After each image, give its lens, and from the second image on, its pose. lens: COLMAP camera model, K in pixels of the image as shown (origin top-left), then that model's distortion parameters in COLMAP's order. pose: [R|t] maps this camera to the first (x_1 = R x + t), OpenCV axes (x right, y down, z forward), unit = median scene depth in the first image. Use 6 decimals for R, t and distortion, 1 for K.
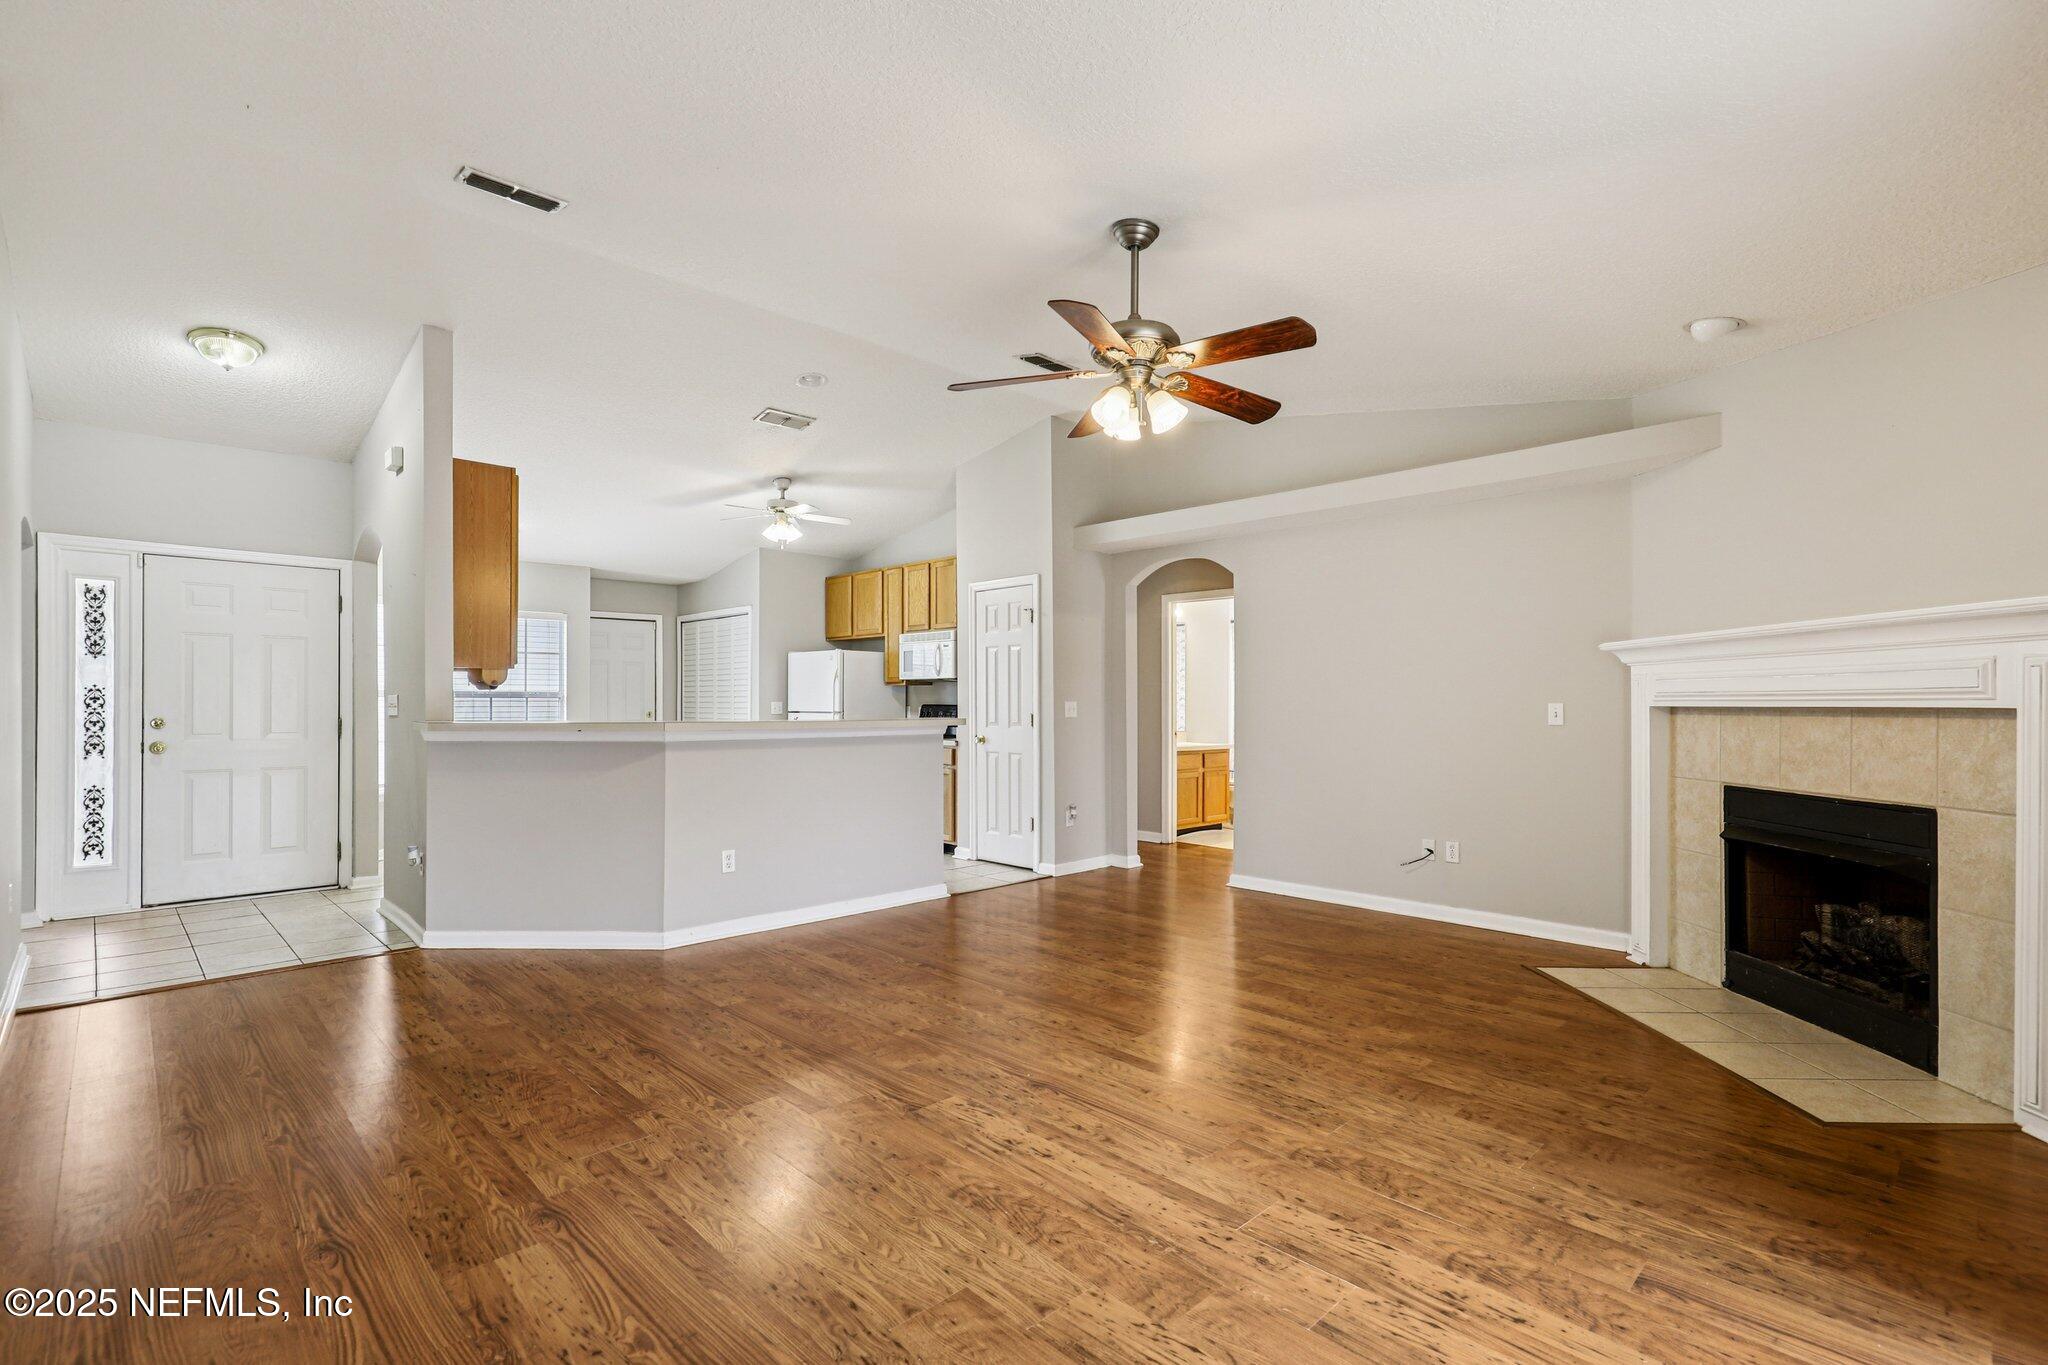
lens RADIAL K [[932.6, 0, 1034.8], [0, 932.6, 699.3], [0, 0, 1]] dist [0.001469, -0.000375]
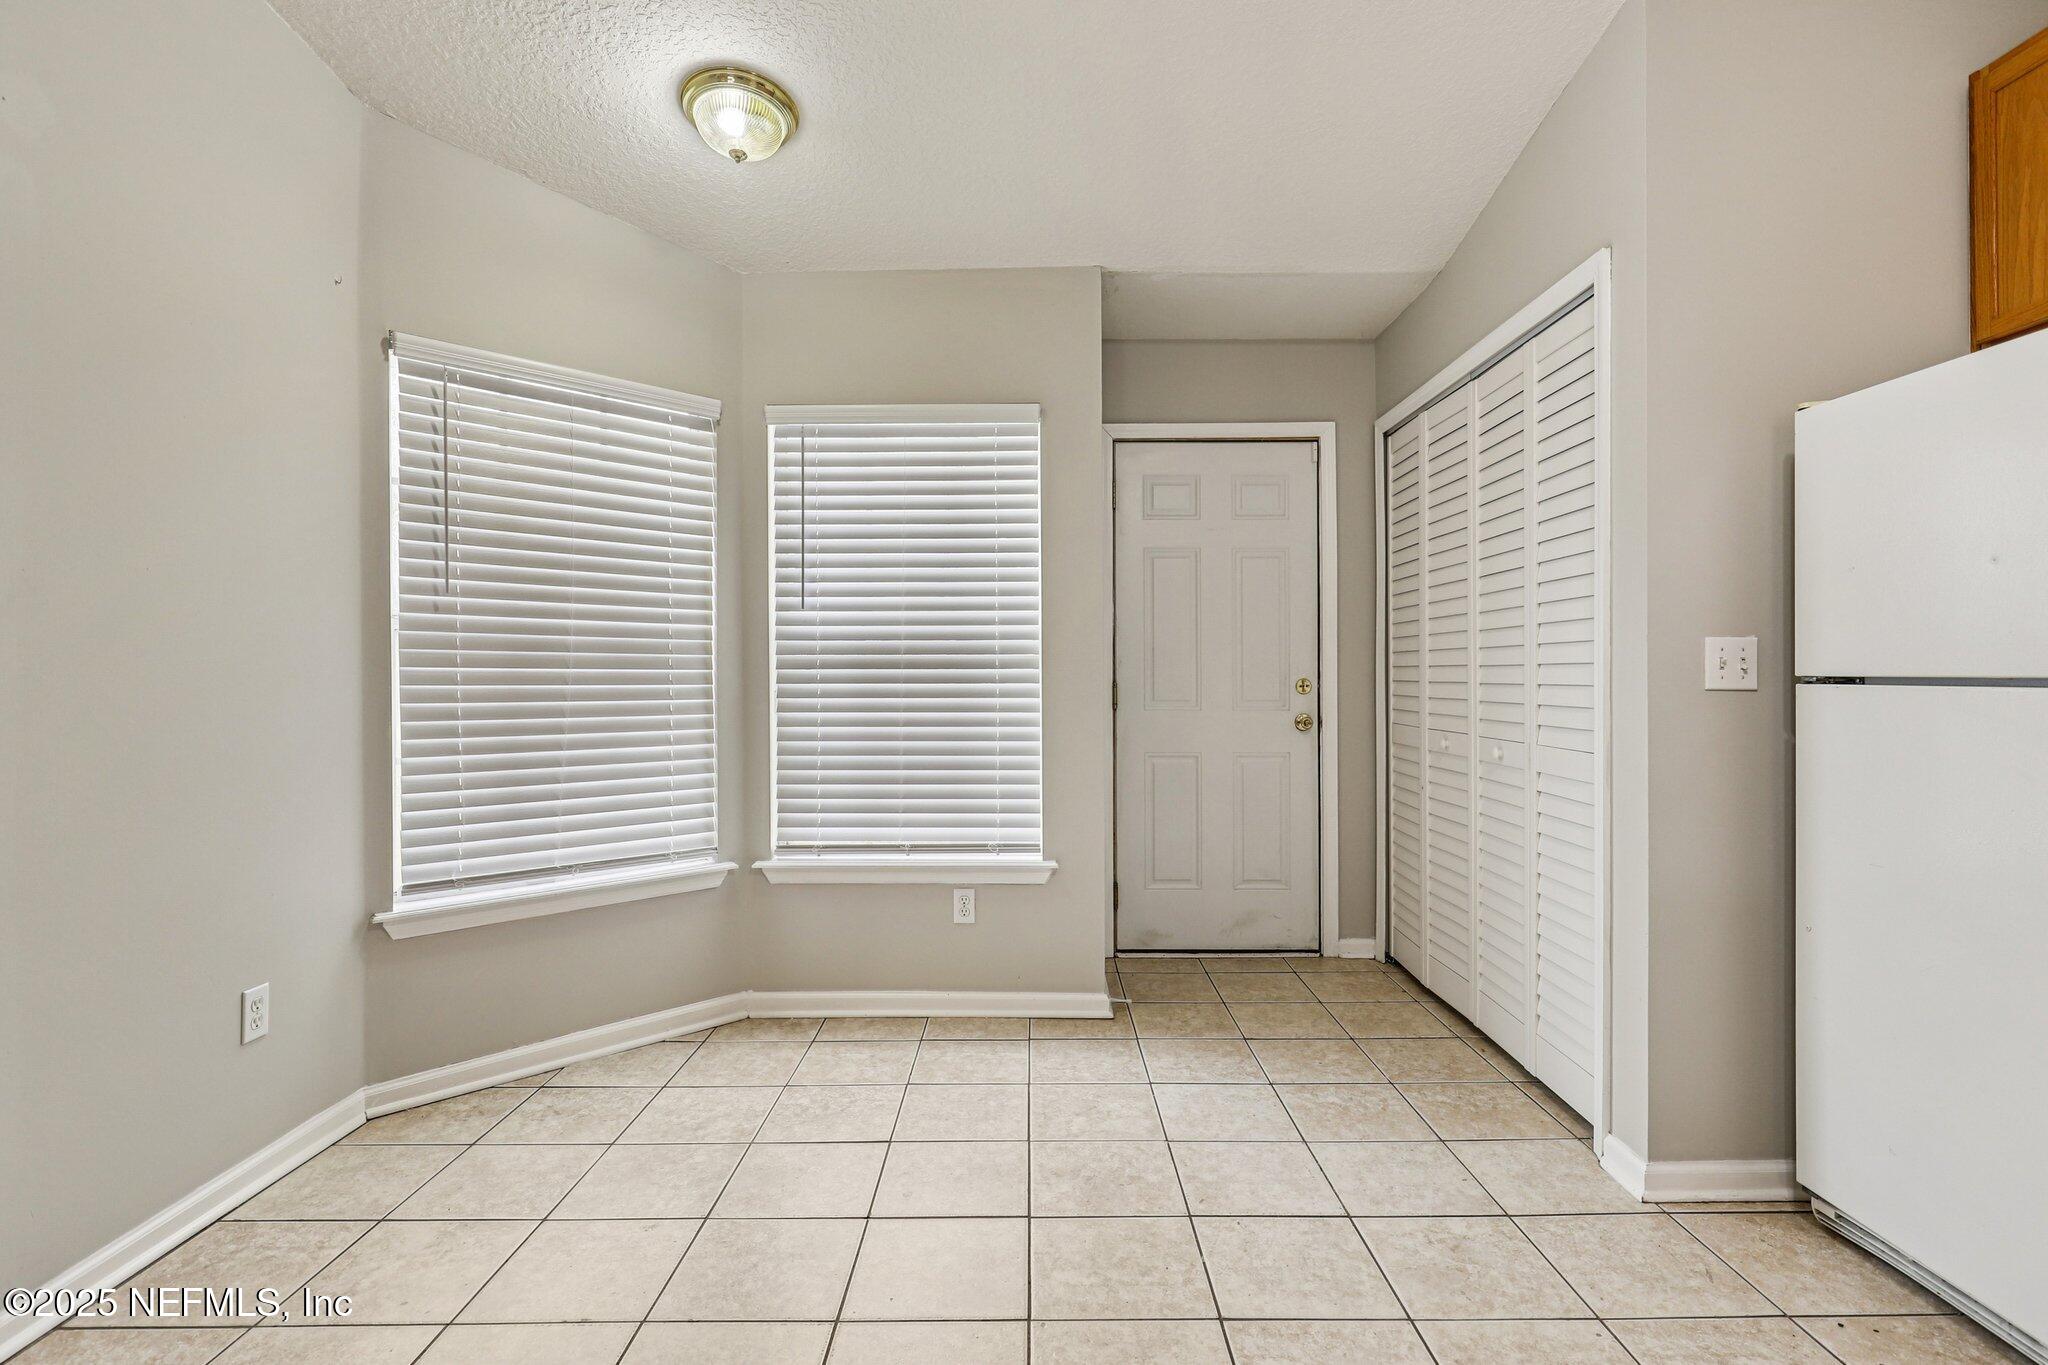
lens RADIAL K [[996.9, 0, 1041.6], [0, 996.9, 673.9], [0, 0, 1]] dist [0.001259, 0.000020]
pose [[0.714211, 0.000593, -0.699931, -0.661884], [0.003562, 0.999984, 0.004482, 0.031002], [0.699922, -0.005694, 0.714197, 2.061089]]
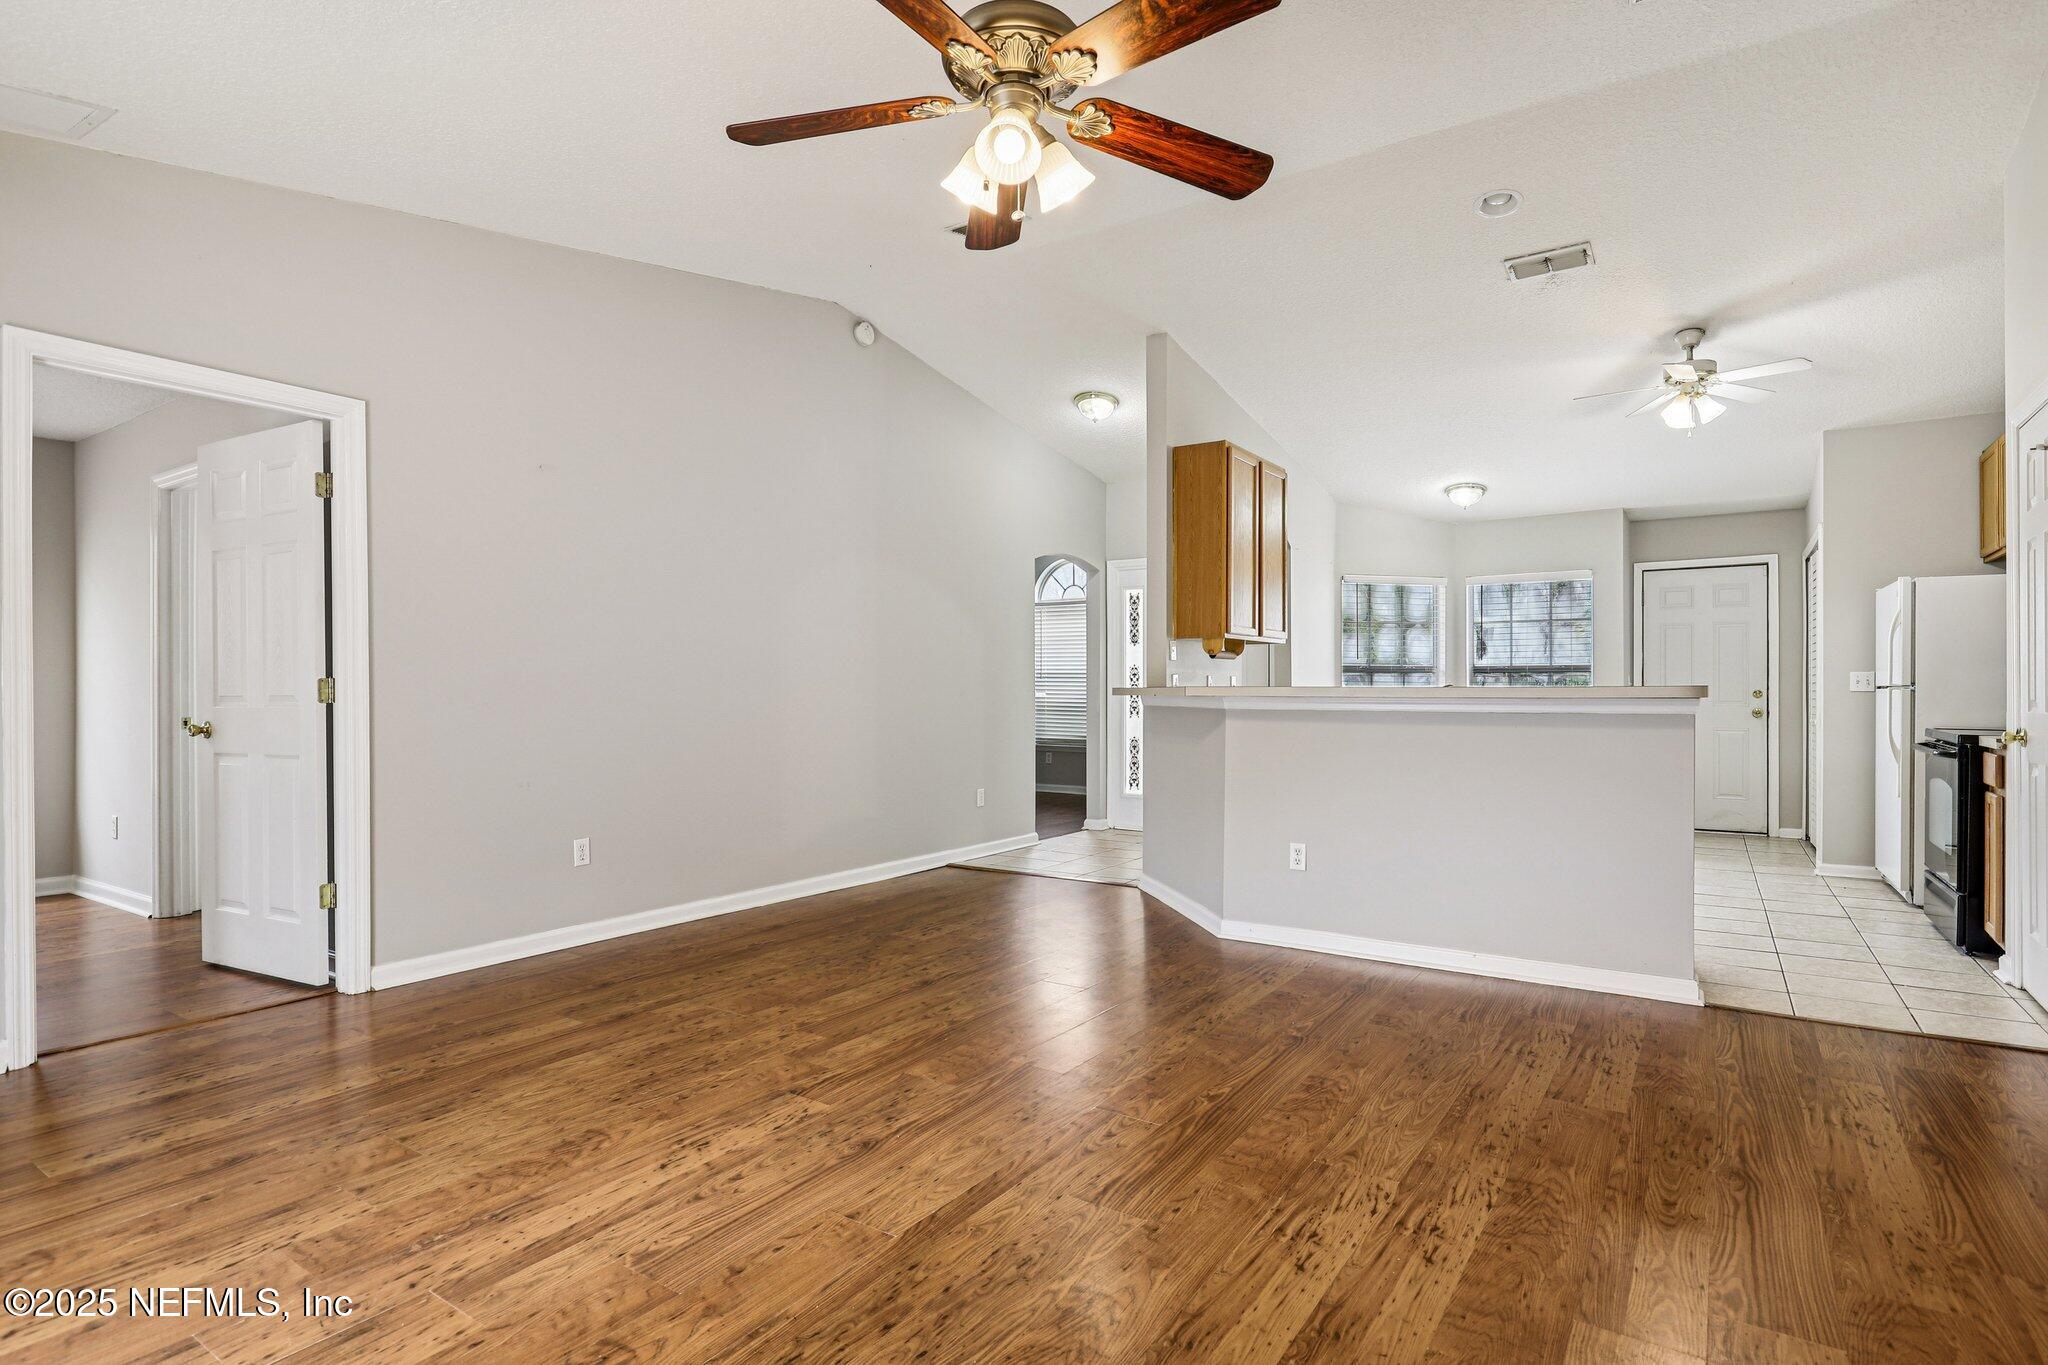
lens RADIAL K [[1036.0, 0, 1035.5], [0, 1036.0, 691.1], [0, 0, 1]] dist [-0.001403, -0.000175]
pose [[0.206316, -0.001540, -0.978484, 0.834488], [0.002982, 0.999995, -0.000945, 0.043150], [0.978481, -0.002722, 0.206319, 0.933335]]
